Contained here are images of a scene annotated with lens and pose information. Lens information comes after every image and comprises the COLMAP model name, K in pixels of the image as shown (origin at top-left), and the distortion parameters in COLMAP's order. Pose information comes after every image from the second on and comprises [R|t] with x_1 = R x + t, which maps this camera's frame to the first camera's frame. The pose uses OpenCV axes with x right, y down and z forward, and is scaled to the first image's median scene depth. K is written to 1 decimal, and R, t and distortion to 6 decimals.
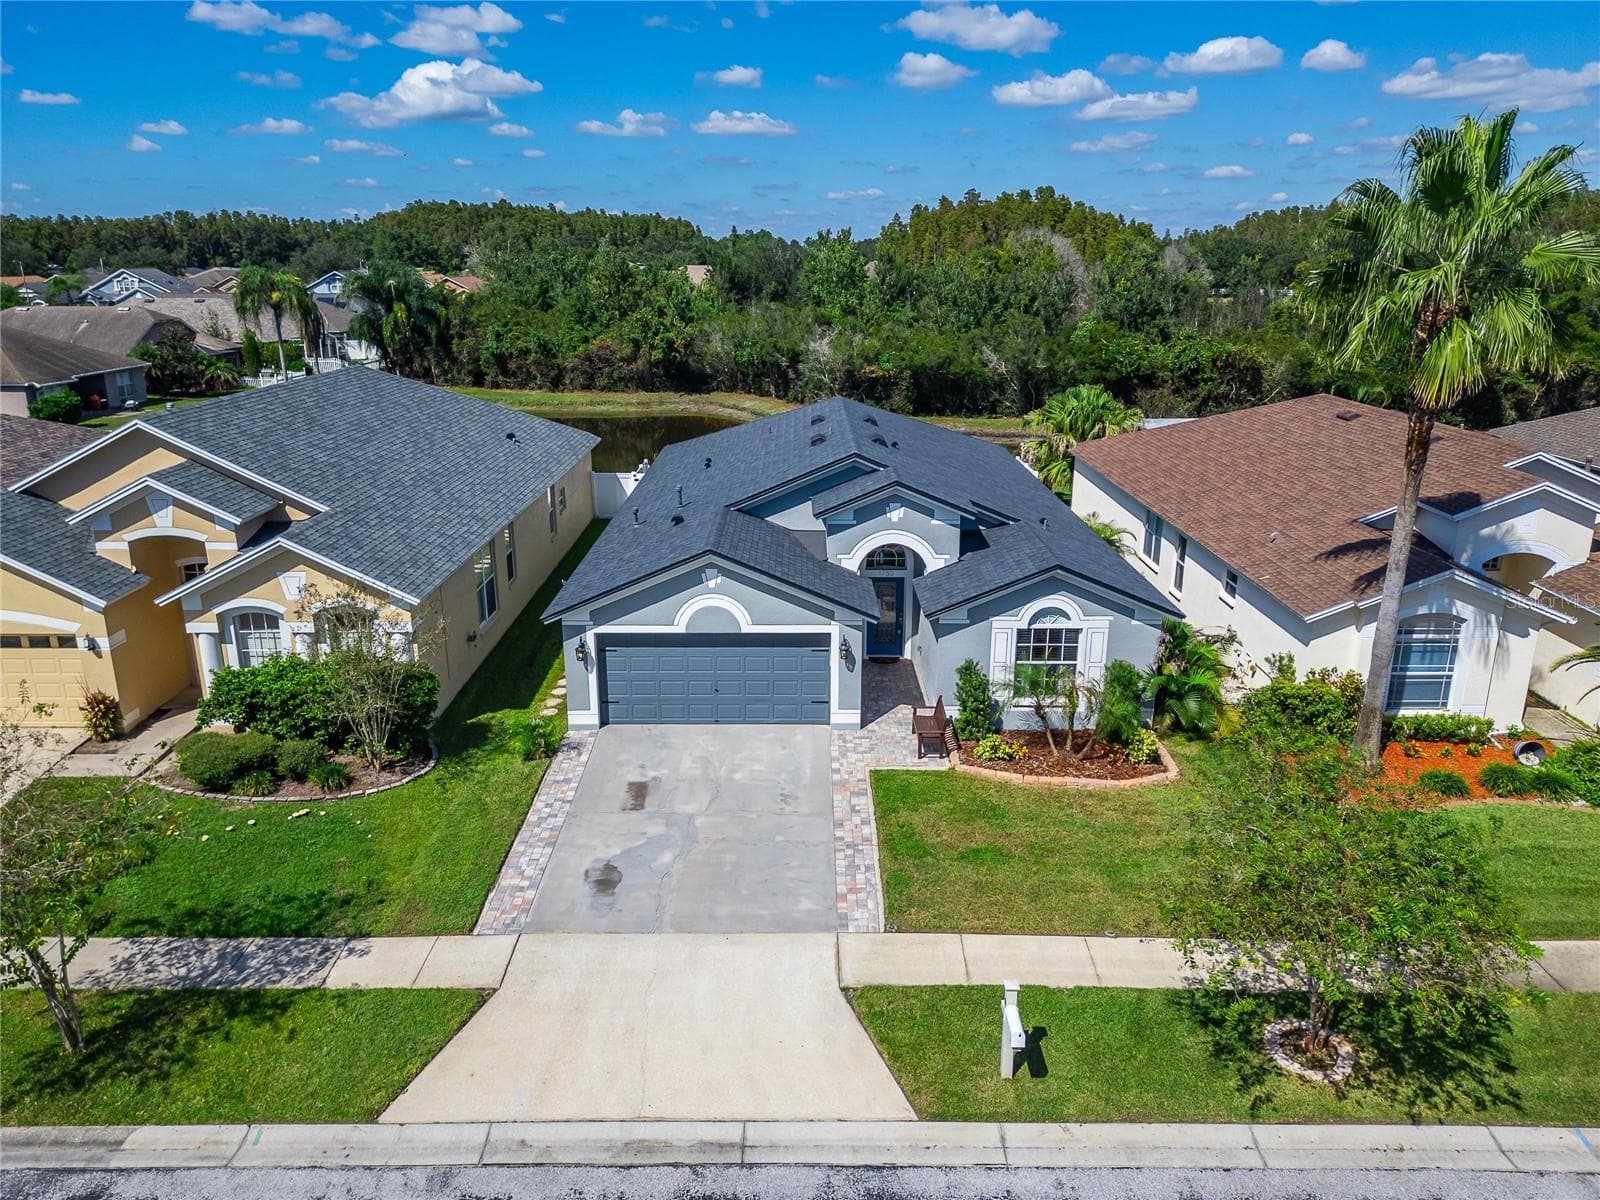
lens RADIAL K [[1118.3, 0, 800.0], [0, 1118.3, 600.0], [0, 0, 1]] dist [0.086788, -0.089892]
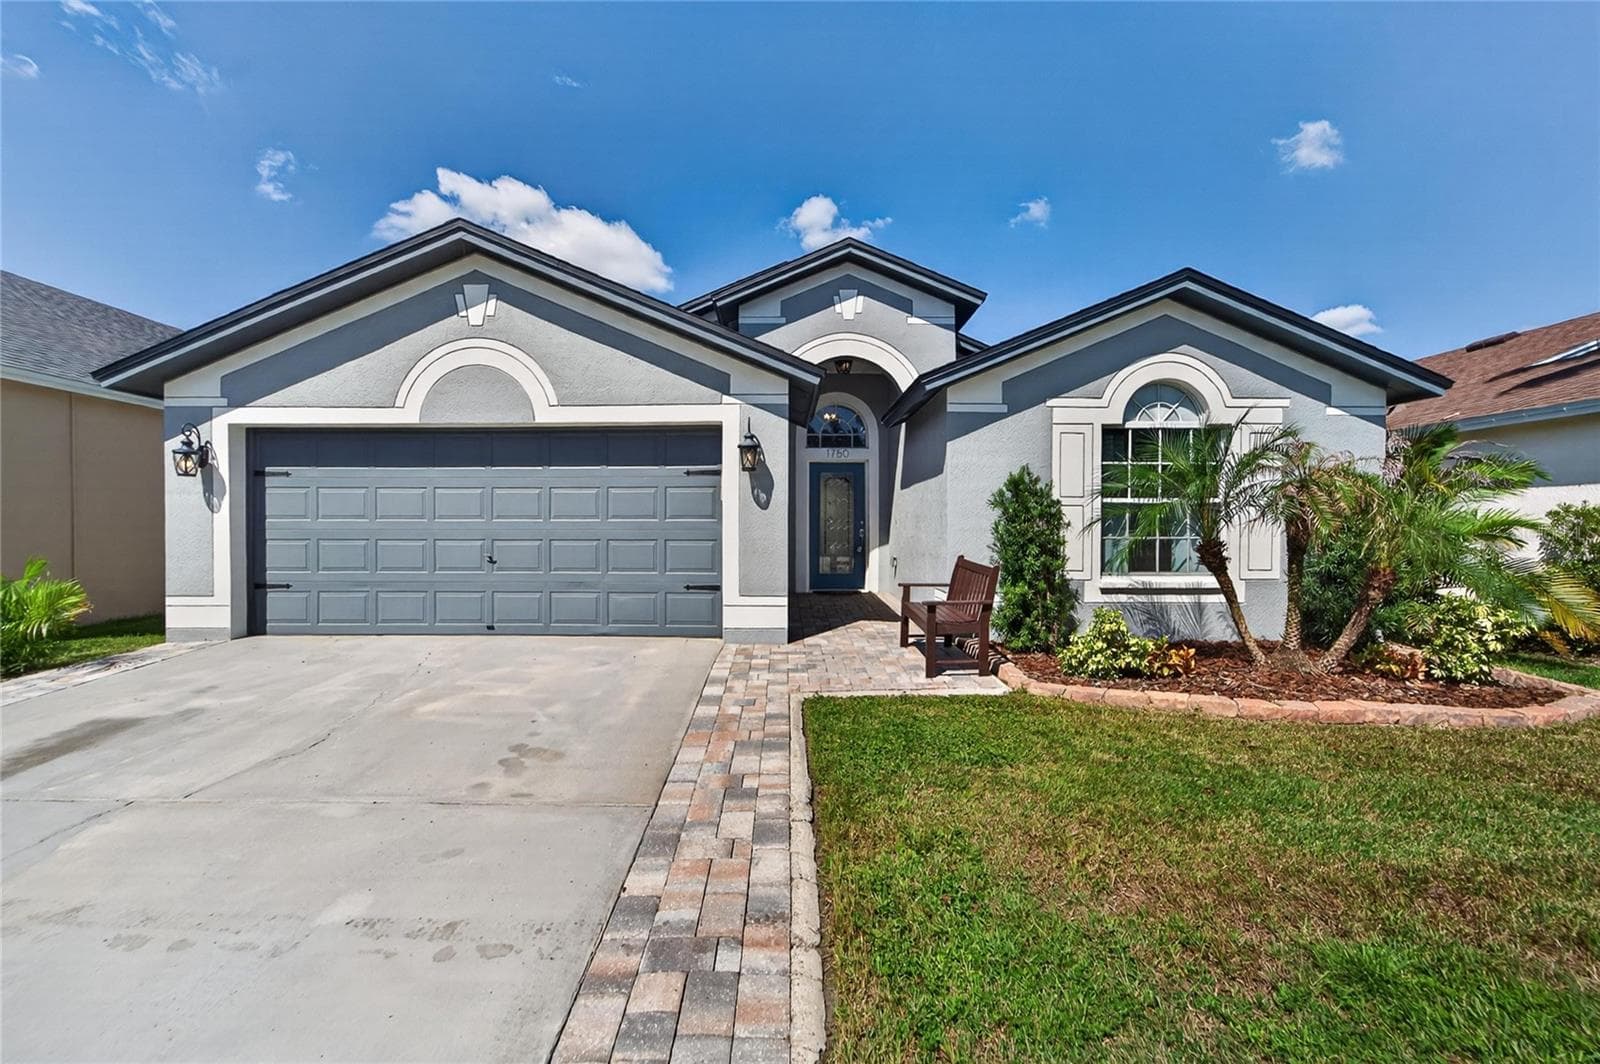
lens RADIAL K [[676.7, 0, 800.0], [0, 676.7, 532.0], [0, 0, 1]] dist [-0.033643, 0.000141]
pose [[0.999699, 0.000322, 0.024518, 0.053547], [0.006602, 0.959462, -0.281762, 0.155154], [-0.023614, 0.281839, 0.959171, 0.738204]]
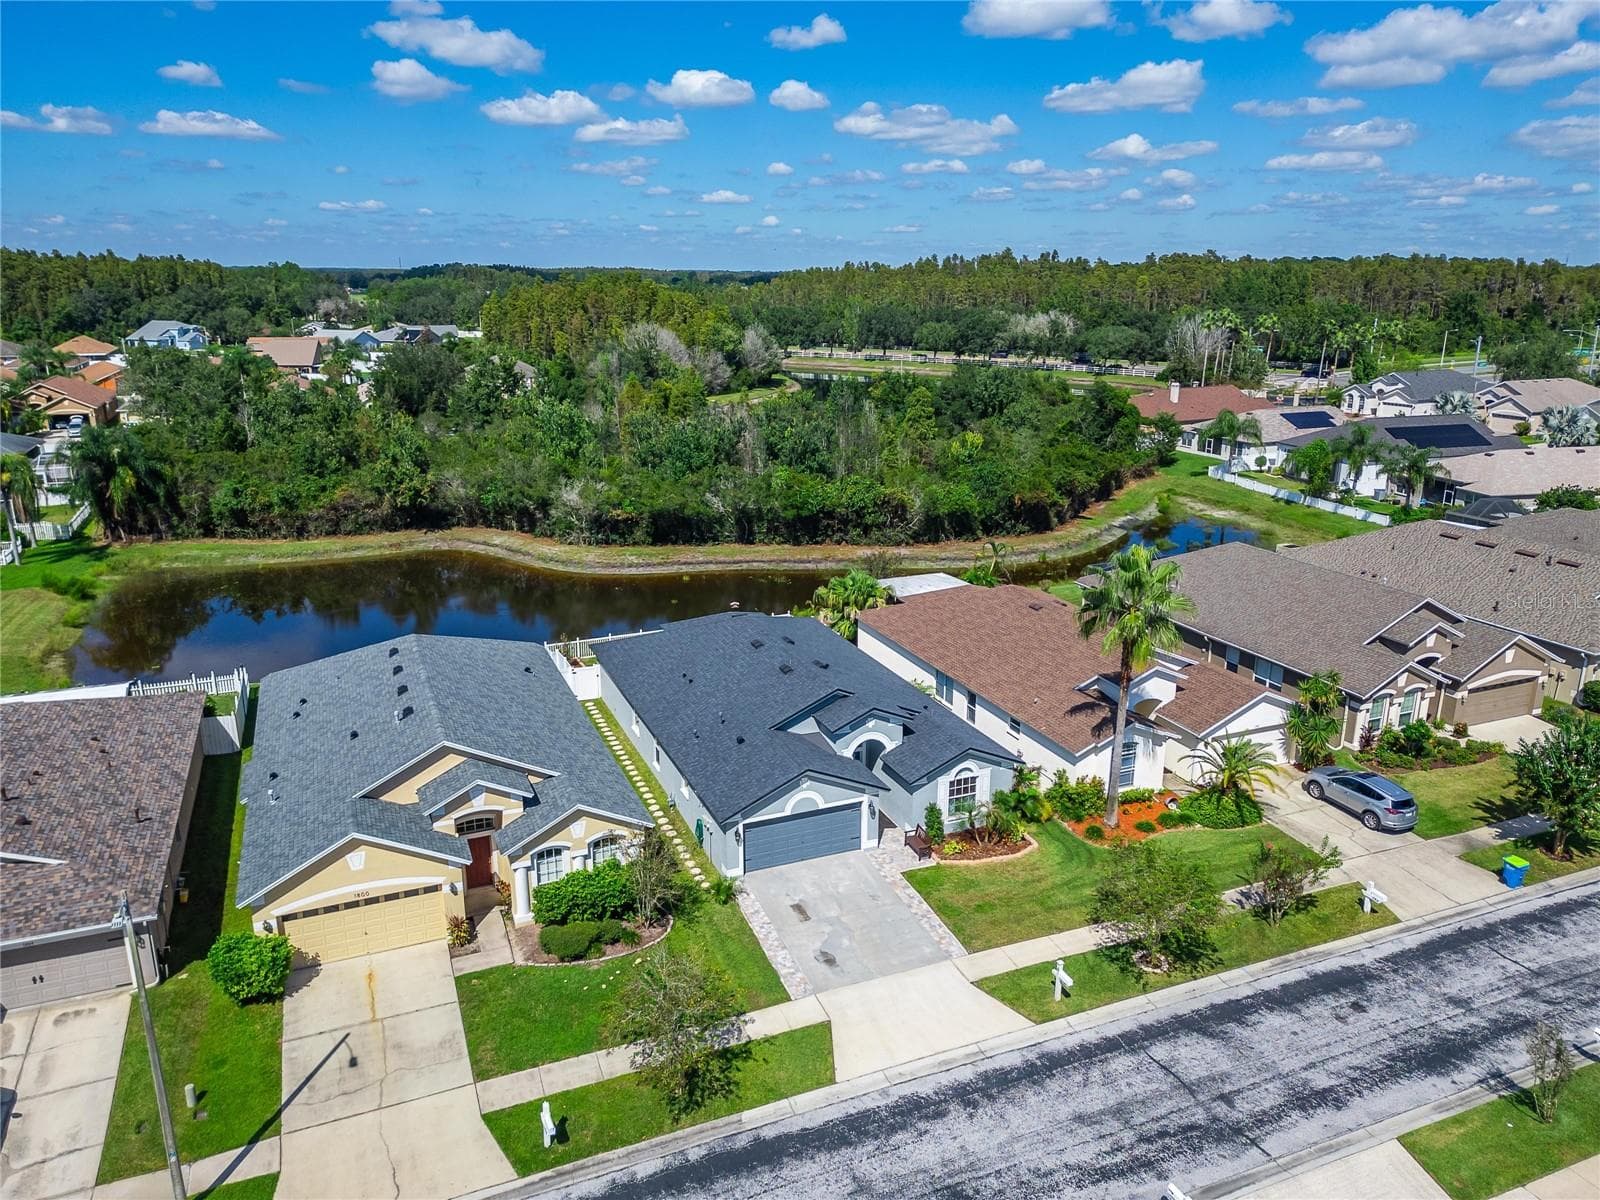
lens RADIAL K [[1118.3, 0, 800.0], [0, 1118.3, 600.0], [0, 0, 1]] dist [0.086788, -0.089892]
pose [[0.919529, -0.104773, 0.378799, -0.733617], [0.108545, 0.994026, 0.011447, -0.331749], [-0.377735, 0.030591, 0.925408, -0.679231]]
